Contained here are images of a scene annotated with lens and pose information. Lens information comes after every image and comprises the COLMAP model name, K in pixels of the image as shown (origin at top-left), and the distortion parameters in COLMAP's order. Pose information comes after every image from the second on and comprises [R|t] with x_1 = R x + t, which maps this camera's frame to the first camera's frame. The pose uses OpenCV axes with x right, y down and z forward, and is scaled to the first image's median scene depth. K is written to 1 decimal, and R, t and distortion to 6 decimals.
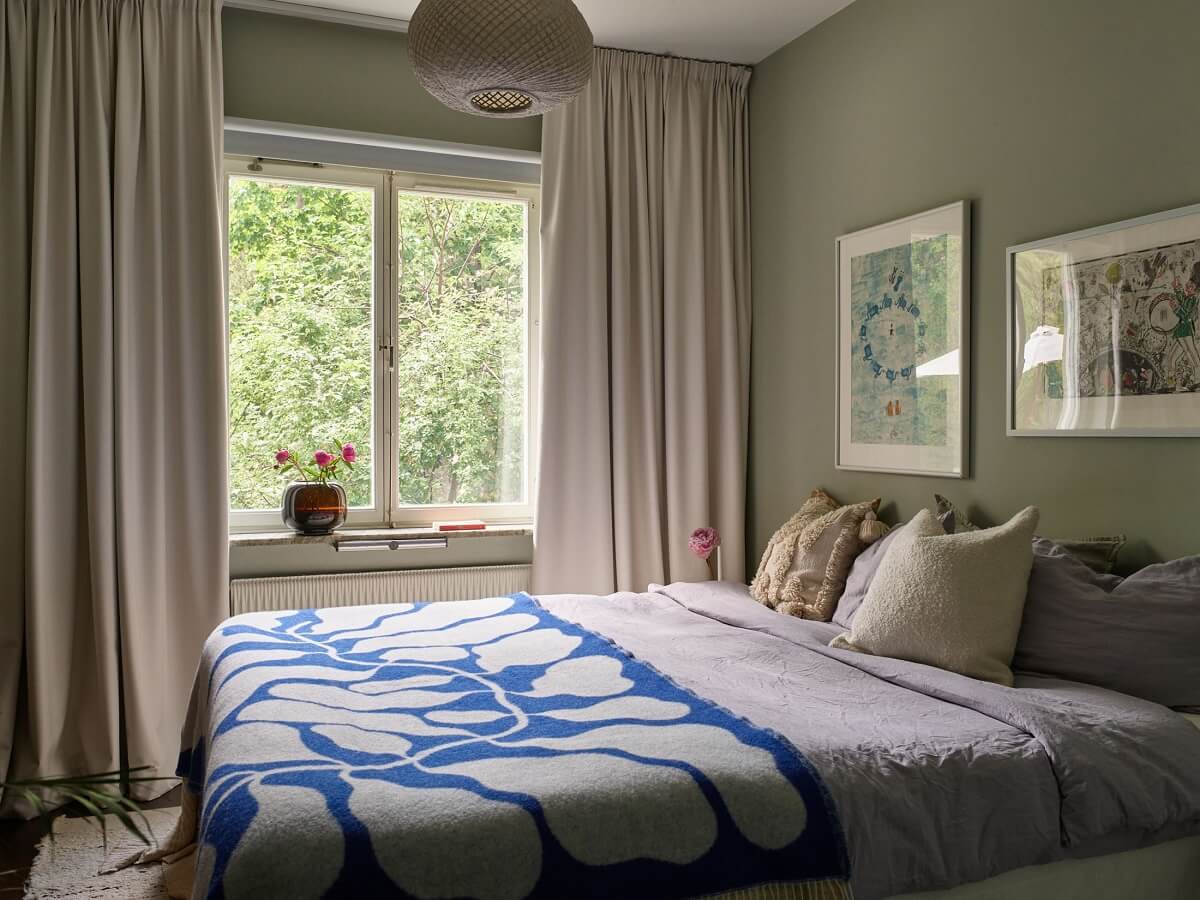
lens RADIAL K [[1051.8, 0, 600.0], [0, 1051.8, 450.0], [0, 0, 1]] dist [-0.006211, -0.019210]
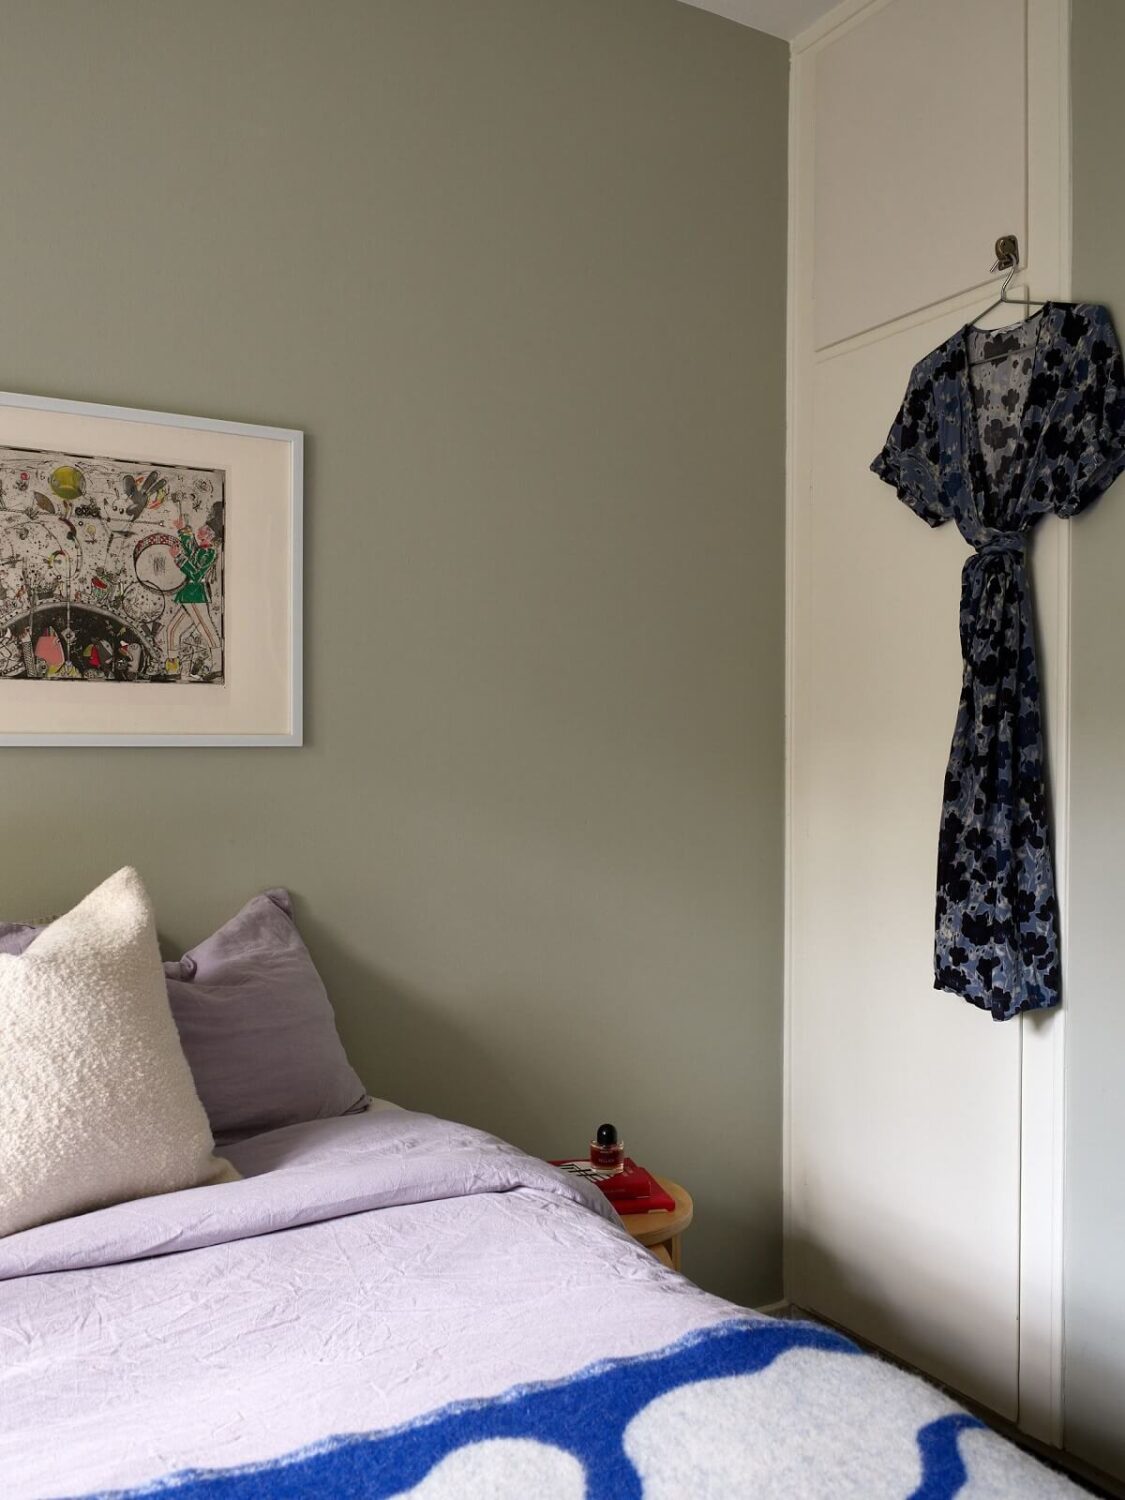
lens RADIAL K [[1314.8, 0, 562.5], [0, 1314.8, 750.0], [0, 0, 1]] dist [-0.006211, -0.019210]
pose [[-0.163302, -0.007209, 0.986550, -0.339236], [0.007951, 0.999931, 0.008622, -0.015531], [-0.986544, 0.009252, -0.163234, 0.884280]]
